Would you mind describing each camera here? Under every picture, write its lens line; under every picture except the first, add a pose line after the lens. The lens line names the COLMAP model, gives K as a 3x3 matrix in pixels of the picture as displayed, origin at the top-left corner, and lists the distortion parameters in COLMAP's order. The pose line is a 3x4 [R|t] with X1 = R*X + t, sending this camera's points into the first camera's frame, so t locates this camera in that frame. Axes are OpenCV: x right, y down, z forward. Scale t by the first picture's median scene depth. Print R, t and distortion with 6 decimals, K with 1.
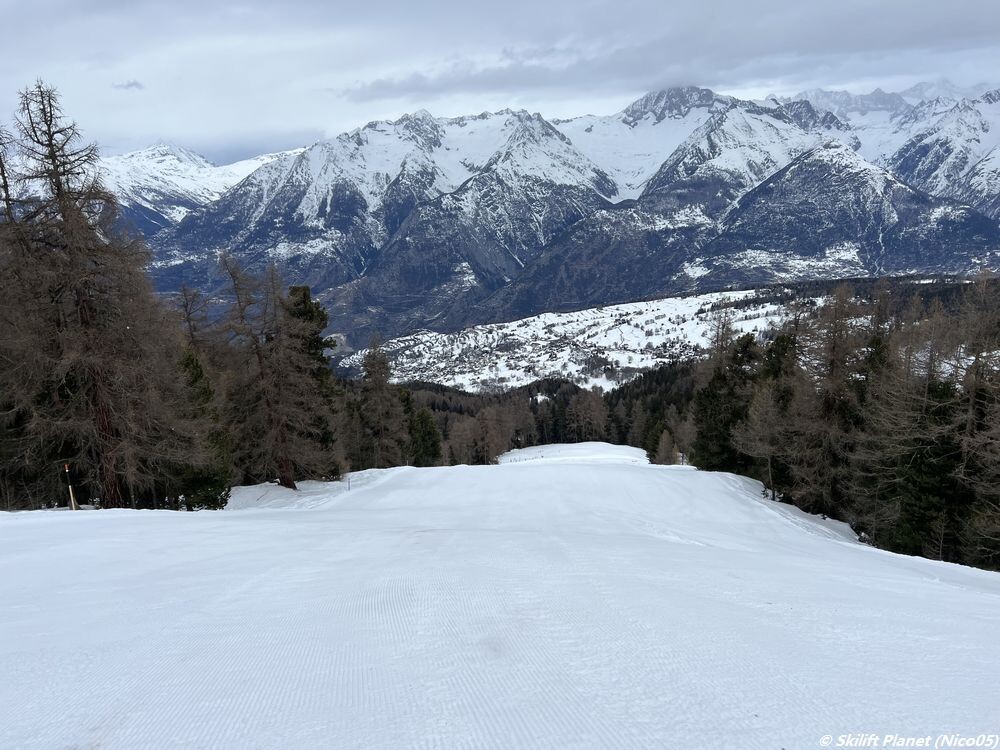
lens RADIAL K [[860.4, 0, 499.3], [0, 860.4, 369.8], [0, 0, 1]] dist [0.171702, -0.108103]
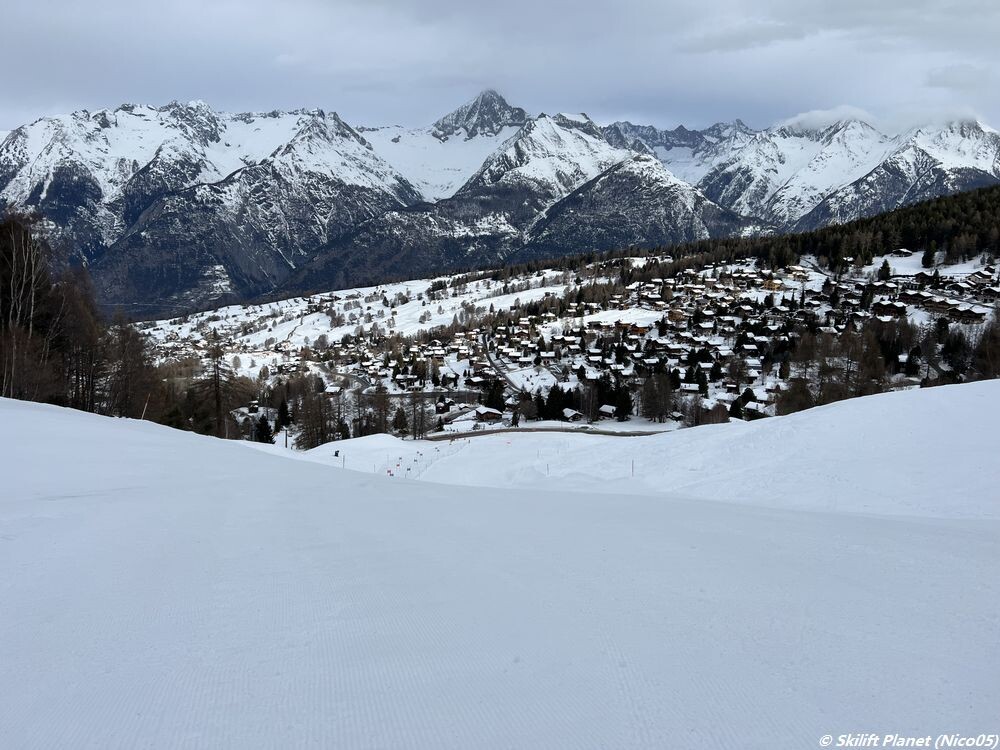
lens RADIAL K [[860.4, 0, 499.3], [0, 860.4, 369.8], [0, 0, 1]] dist [0.171702, -0.108103]
pose [[0.980341, 0.007231, 0.197179, 0.047390], [-0.000108, 0.999348, -0.036110, 0.001460], [-0.197311, 0.035379, 0.979702, 0.133318]]
